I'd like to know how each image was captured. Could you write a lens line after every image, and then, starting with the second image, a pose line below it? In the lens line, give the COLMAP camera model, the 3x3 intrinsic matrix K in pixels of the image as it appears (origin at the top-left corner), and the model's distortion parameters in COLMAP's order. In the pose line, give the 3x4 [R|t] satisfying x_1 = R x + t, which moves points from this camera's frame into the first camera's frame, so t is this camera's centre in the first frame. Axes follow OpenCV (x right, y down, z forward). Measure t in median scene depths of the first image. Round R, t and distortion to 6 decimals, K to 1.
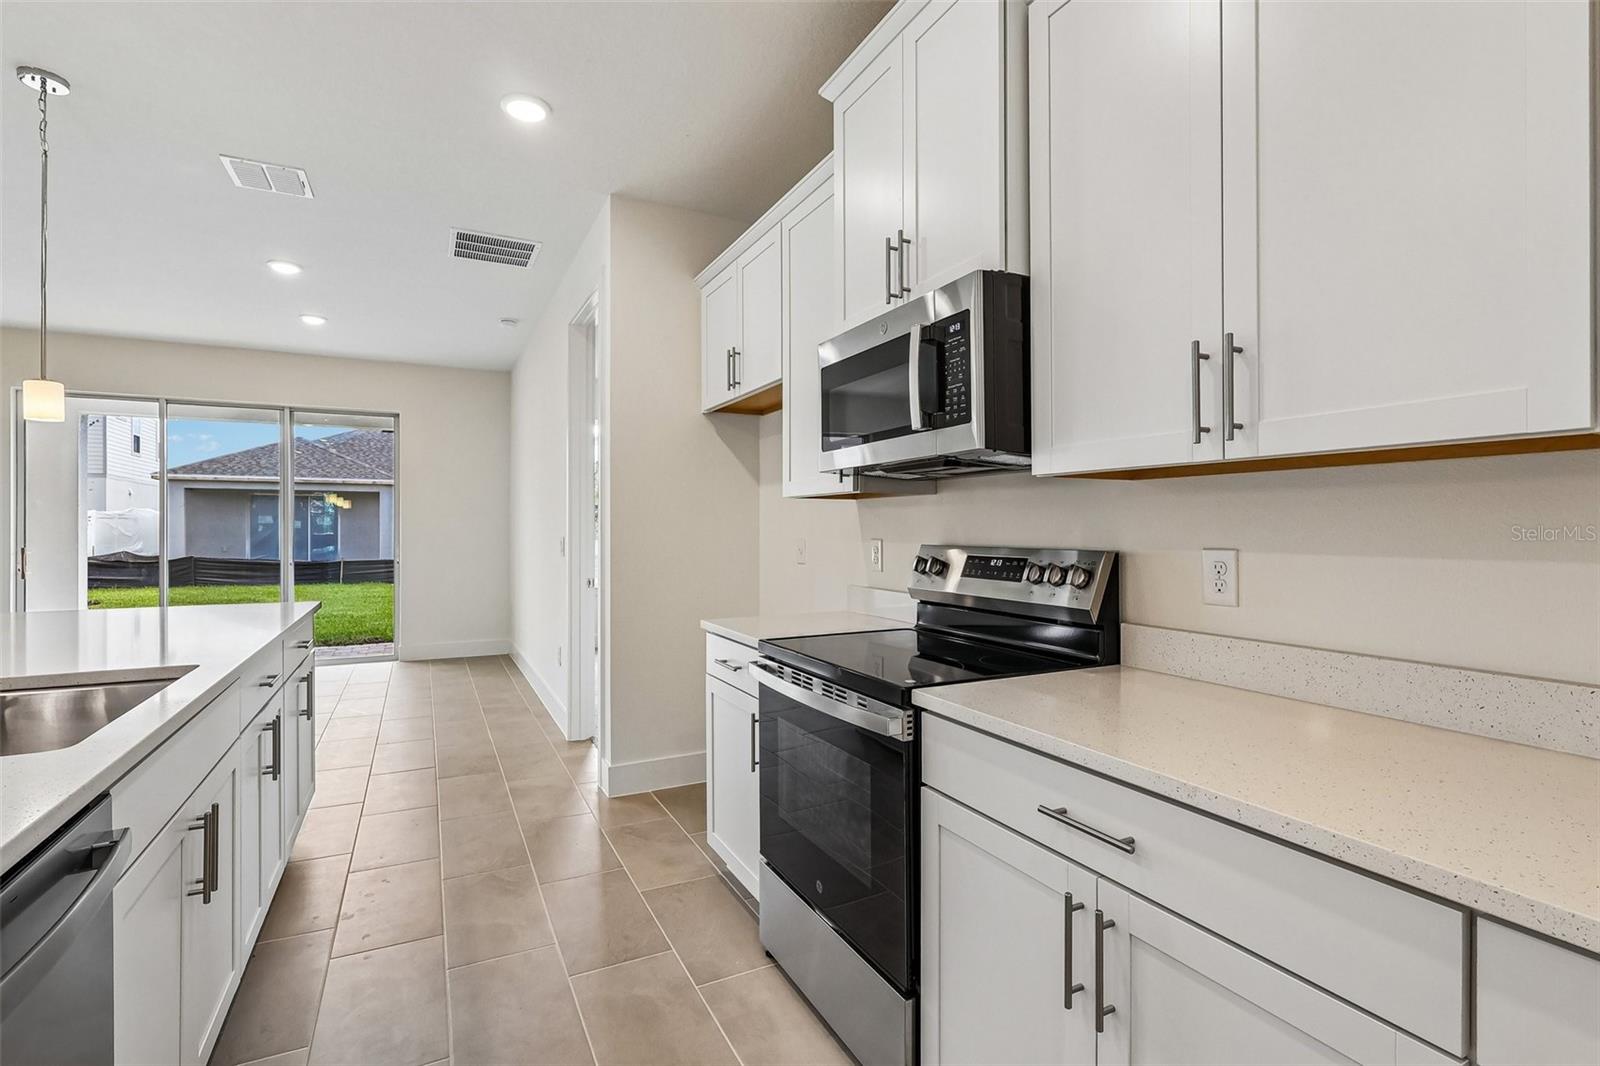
lens RADIAL K [[748.5, 0, 815.7], [0, 748.5, 529.4], [0, 0, 1]] dist [-0.003777, 0.001030]
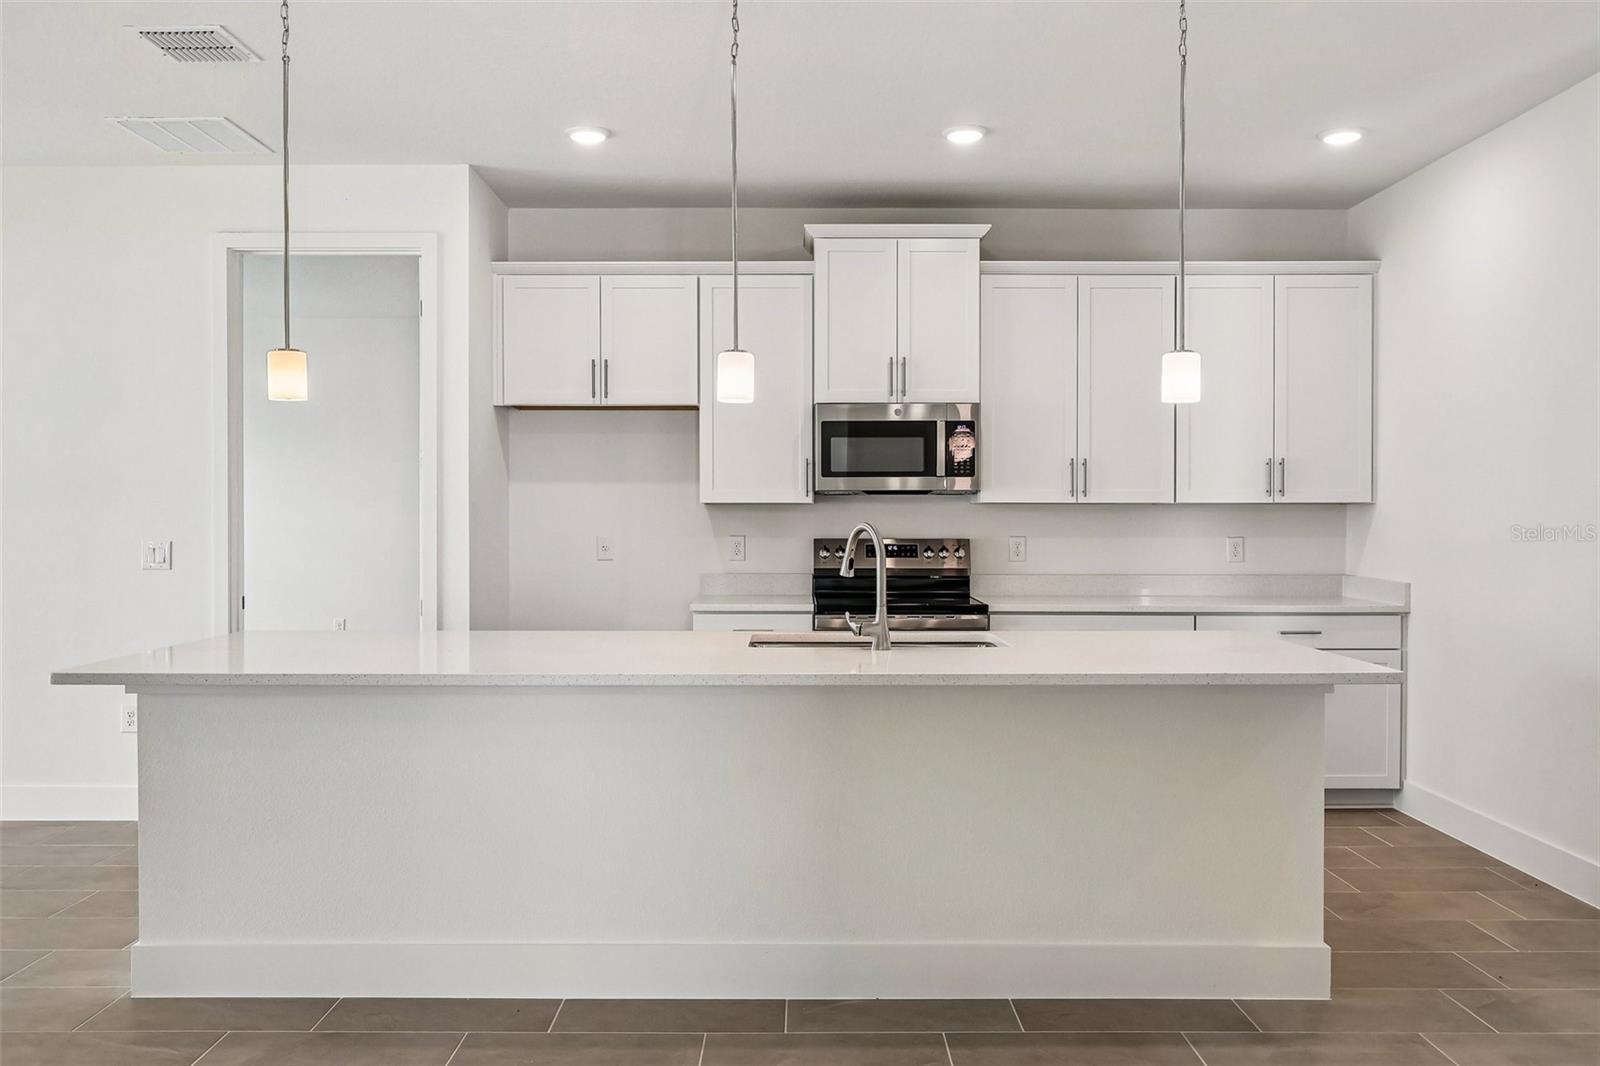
lens RADIAL K [[1267.8, 0, 808.8], [0, 1267.8, 531.7], [0, 0, 1]] dist [0.004983, -0.001787]
pose [[0.437834, -0.016272, 0.898908, -2.363109], [0.000283, 0.999839, 0.017961, -0.042277], [-0.899056, -0.007609, 0.437768, -0.083821]]
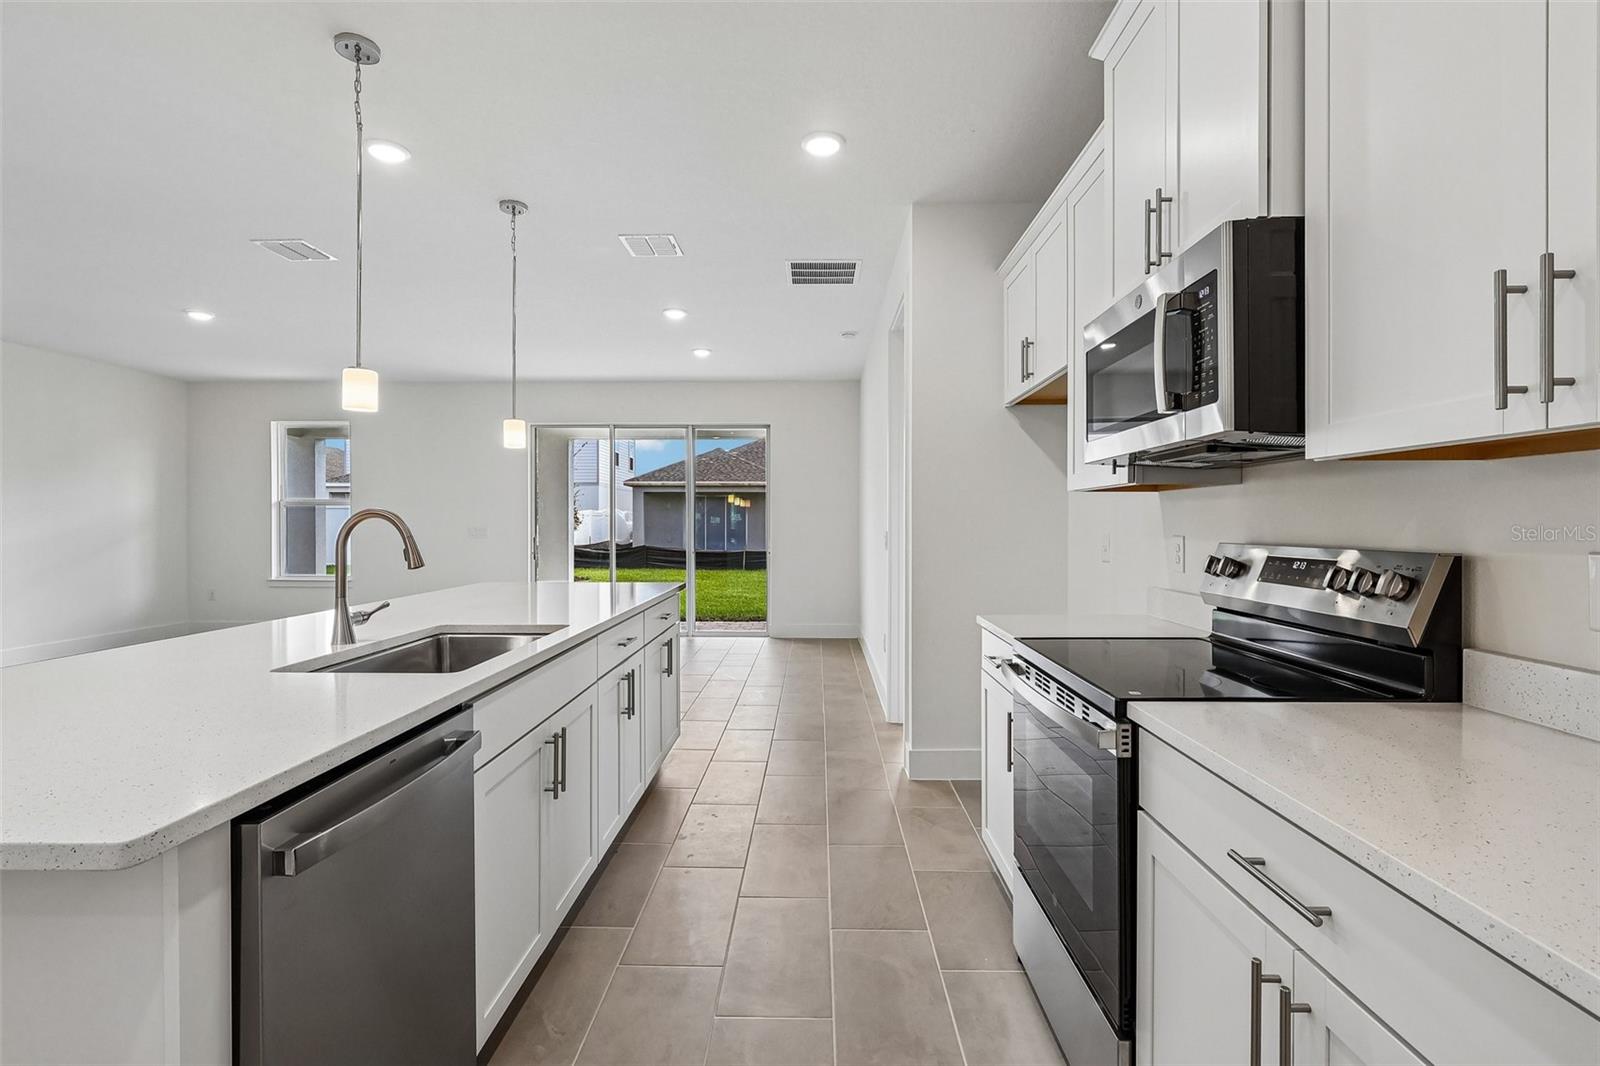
lens RADIAL K [[748.5, 0, 810.1], [0, 748.5, 532.5], [0, 0, 1]] dist [-0.003777, 0.001030]
pose [[0.880640, 0.005889, -0.473749, 0.152358], [-0.000843, 0.999941, 0.010863, -0.000461], [0.473785, -0.009167, 0.880593, 0.014933]]
